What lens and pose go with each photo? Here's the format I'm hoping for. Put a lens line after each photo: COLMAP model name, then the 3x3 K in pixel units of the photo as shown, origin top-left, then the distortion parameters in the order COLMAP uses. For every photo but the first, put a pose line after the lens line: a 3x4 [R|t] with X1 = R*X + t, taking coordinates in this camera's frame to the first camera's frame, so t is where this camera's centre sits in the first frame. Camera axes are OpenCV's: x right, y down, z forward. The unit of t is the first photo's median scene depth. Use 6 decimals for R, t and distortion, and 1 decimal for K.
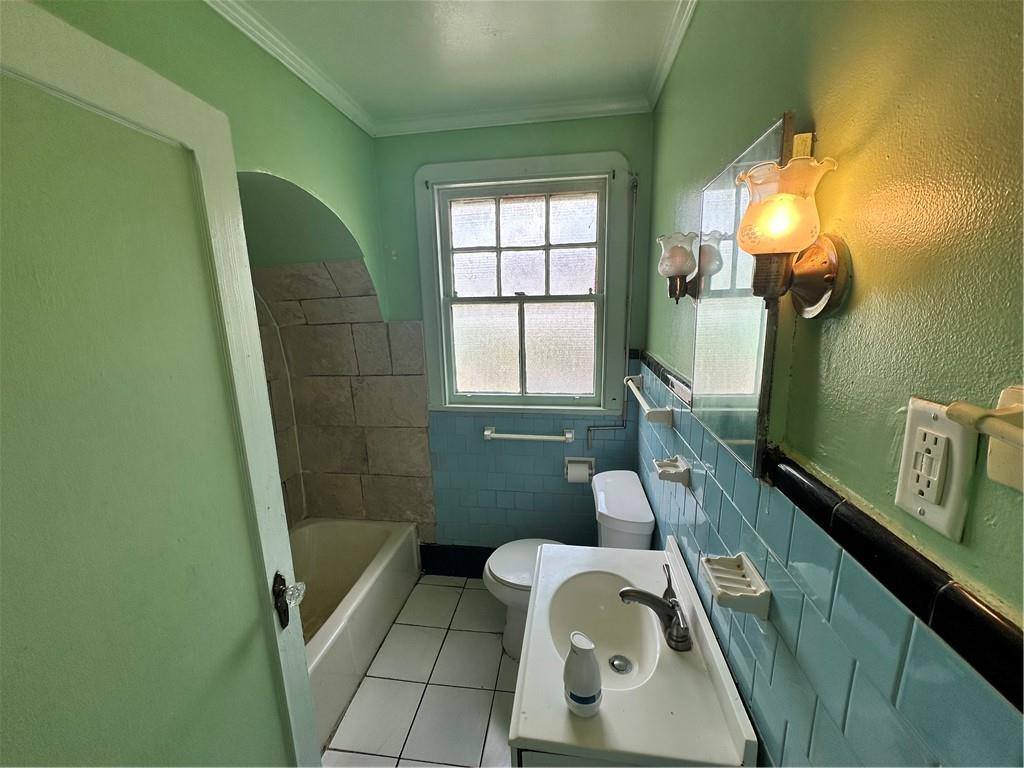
lens RADIAL K [[411.8, 0, 511.1], [0, 411.8, 387.5], [0, 0, 1]] dist [-0.005457, 0.001074]
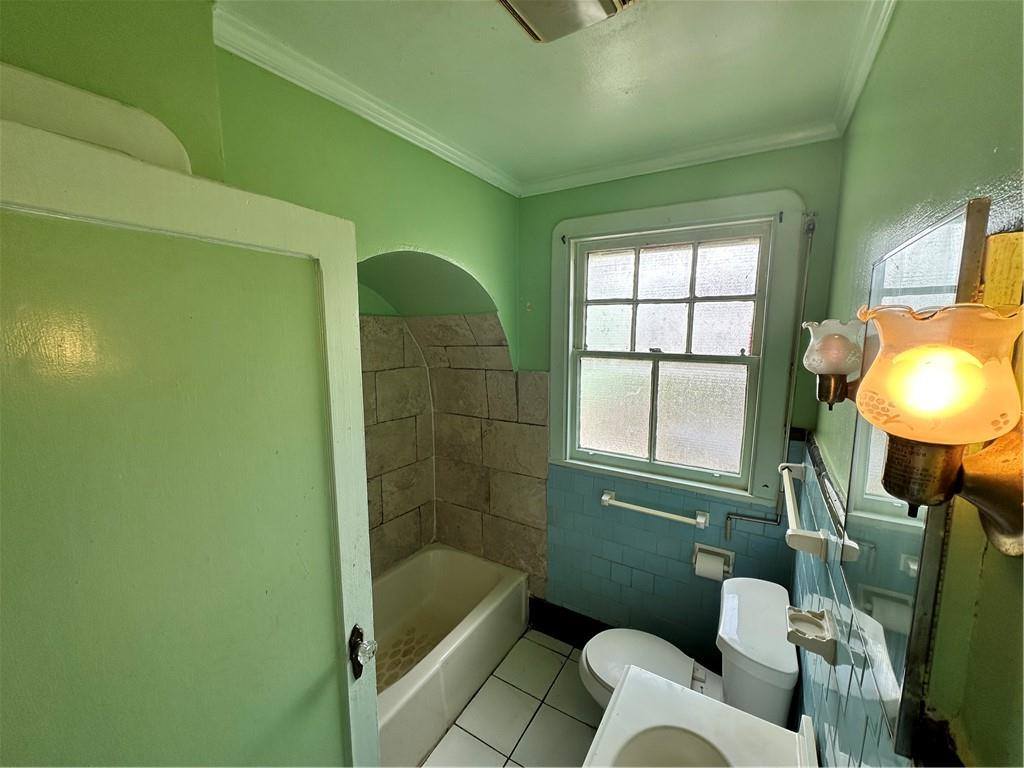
lens RADIAL K [[411.8, 0, 511.2], [0, 411.8, 385.2], [0, 0, 1]] dist [-0.005457, 0.001074]
pose [[0.920948, 0.078519, -0.381693, 0.083298], [-0.100566, 0.994200, -0.038124, -0.087742], [0.376486, 0.073495, 0.923503, 0.054794]]
